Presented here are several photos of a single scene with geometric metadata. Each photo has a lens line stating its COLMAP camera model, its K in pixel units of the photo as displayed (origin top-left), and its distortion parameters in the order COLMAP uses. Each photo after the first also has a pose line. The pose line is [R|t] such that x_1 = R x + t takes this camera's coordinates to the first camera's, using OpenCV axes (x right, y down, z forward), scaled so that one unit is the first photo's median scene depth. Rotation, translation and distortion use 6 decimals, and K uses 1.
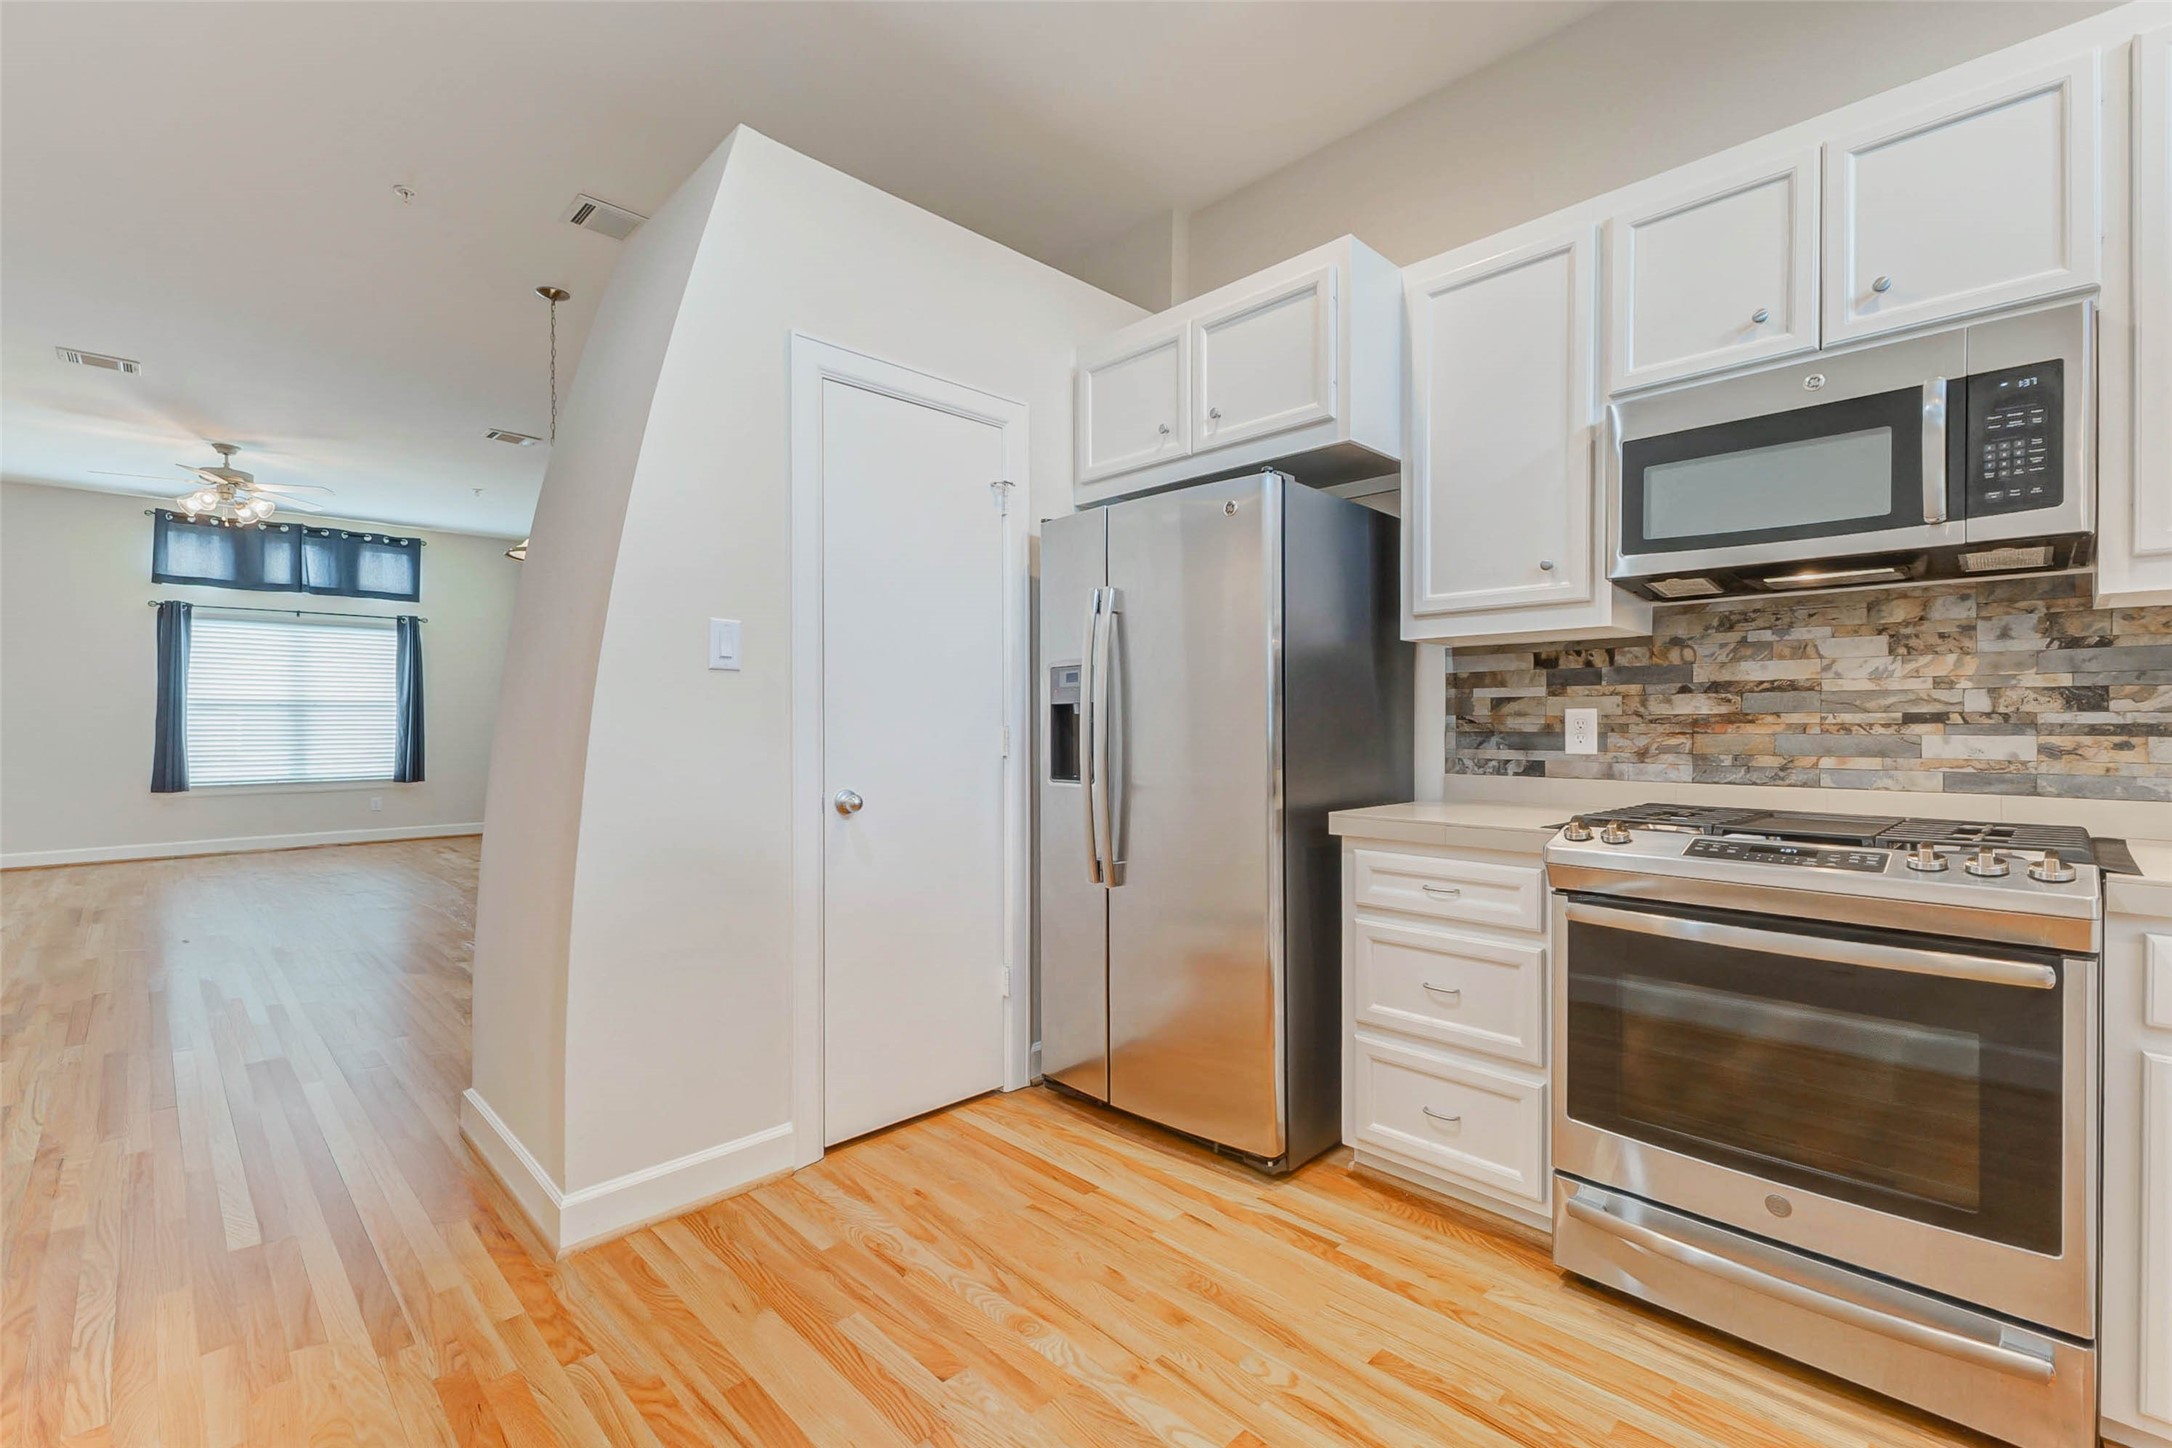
lens RADIAL K [[953.7, 0, 1075.1], [0, 953.7, 722.1], [0, 0, 1]] dist [0.013391, -0.003319]
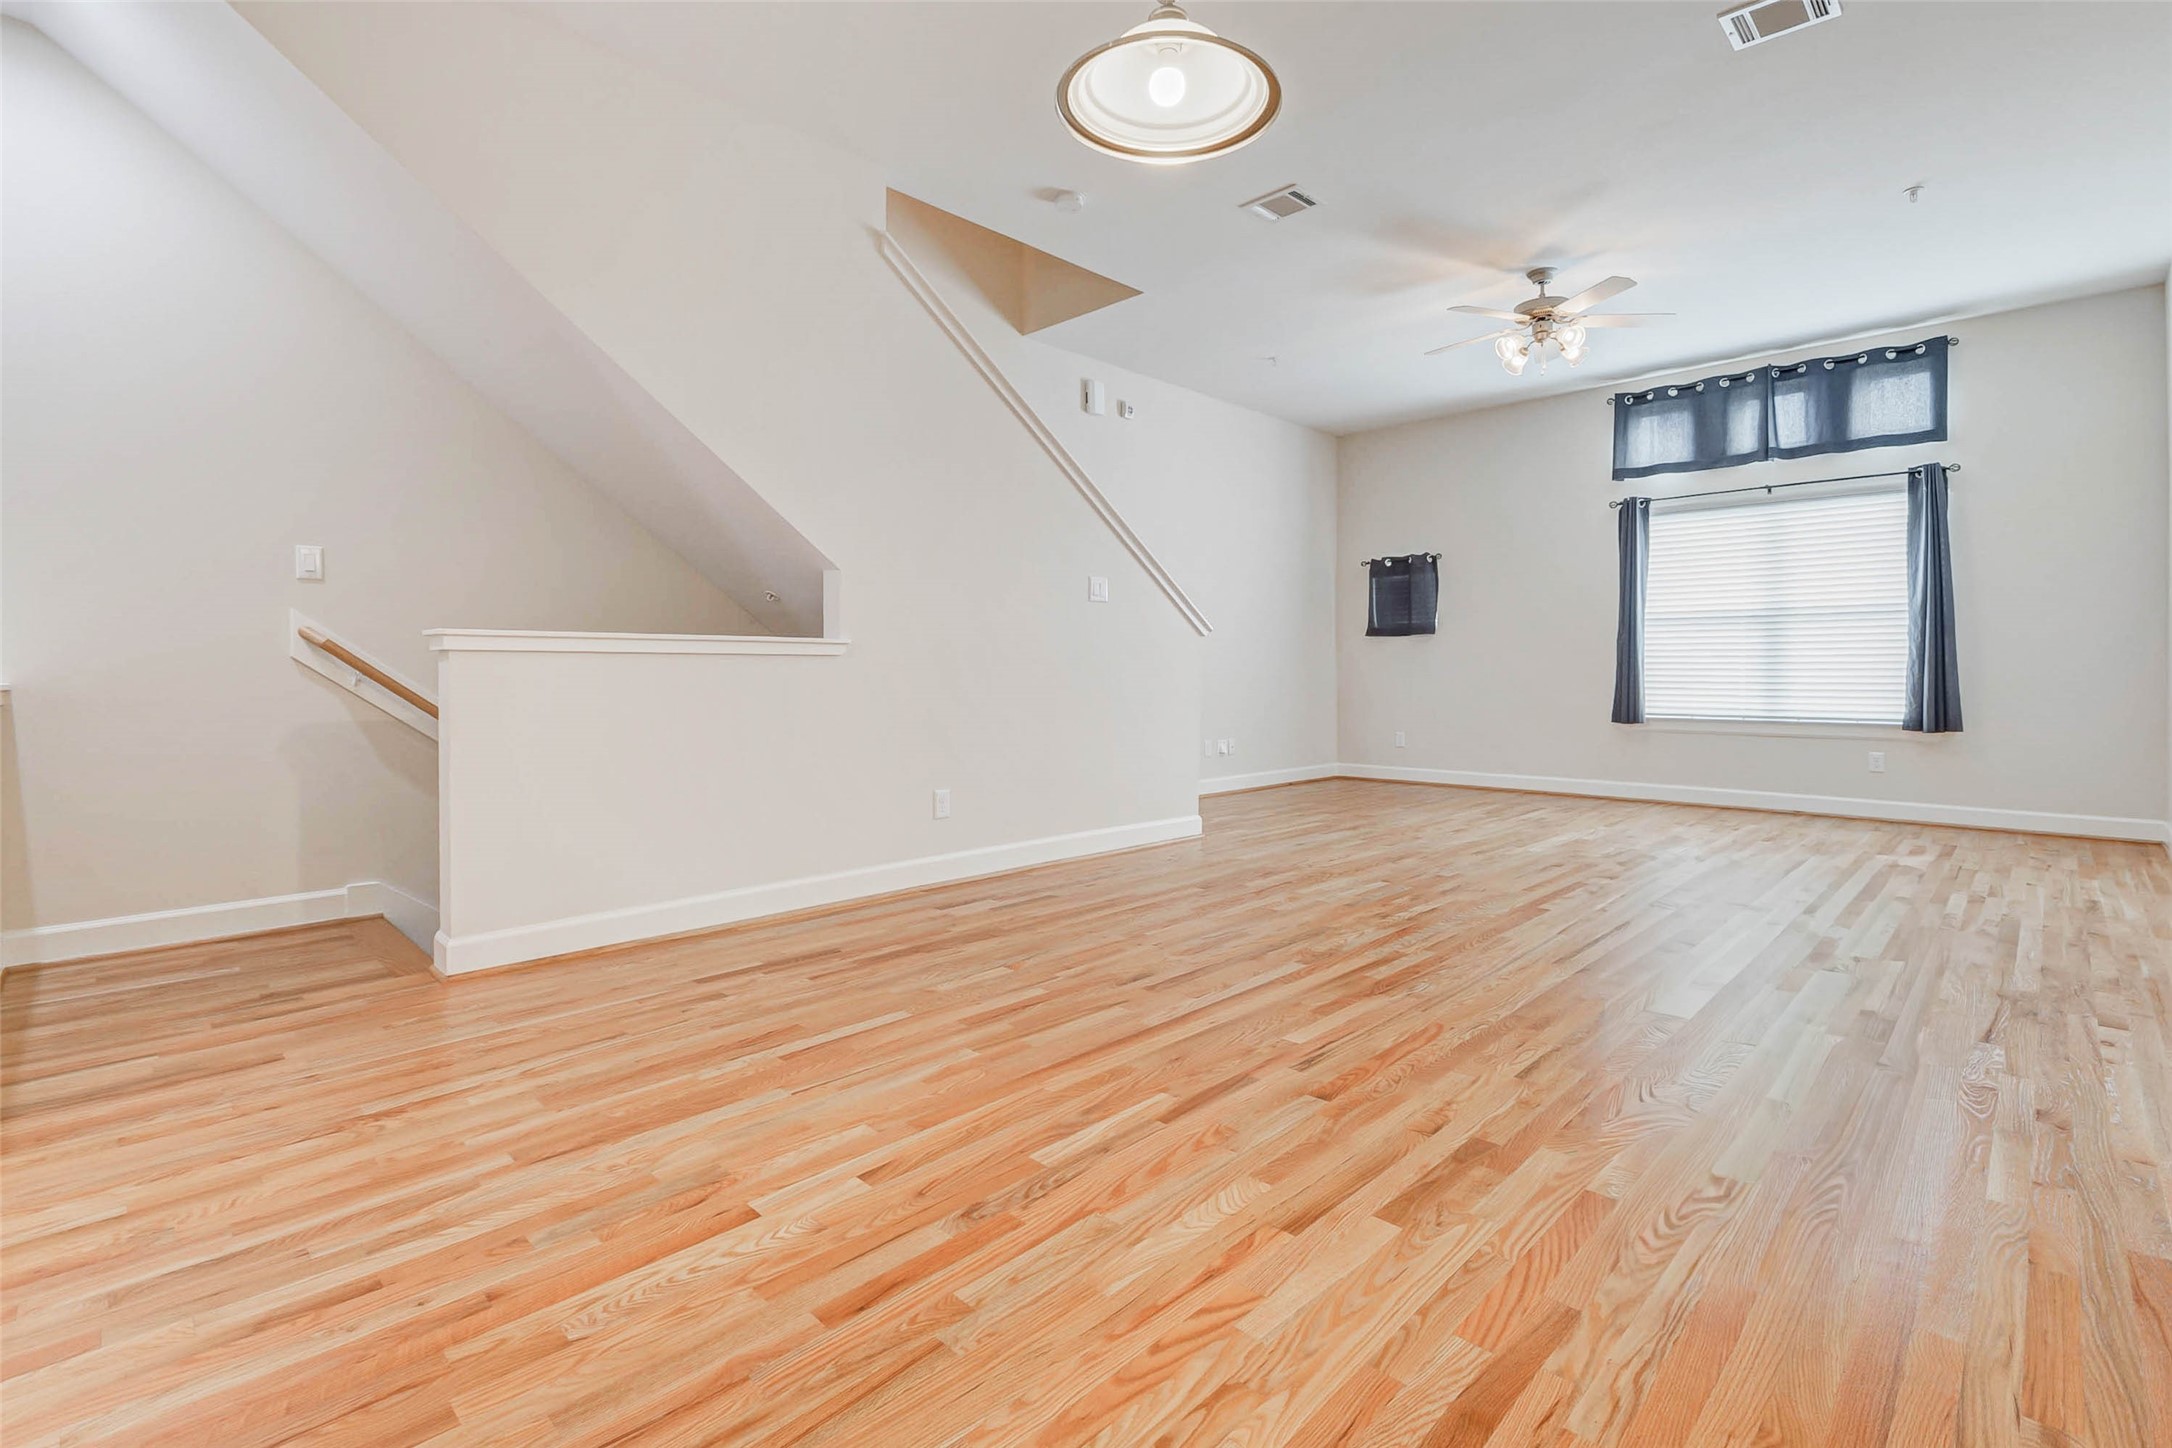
lens RADIAL K [[994.5, 0, 1091.7], [0, 994.5, 721.8], [0, 0, 1]] dist [-0.001104, 0.000338]
pose [[0.035558, 0.053451, -0.997937, -0.194095], [-0.000689, 0.998570, 0.053461, 0.078806], [0.999367, -0.001213, 0.035544, 1.513136]]
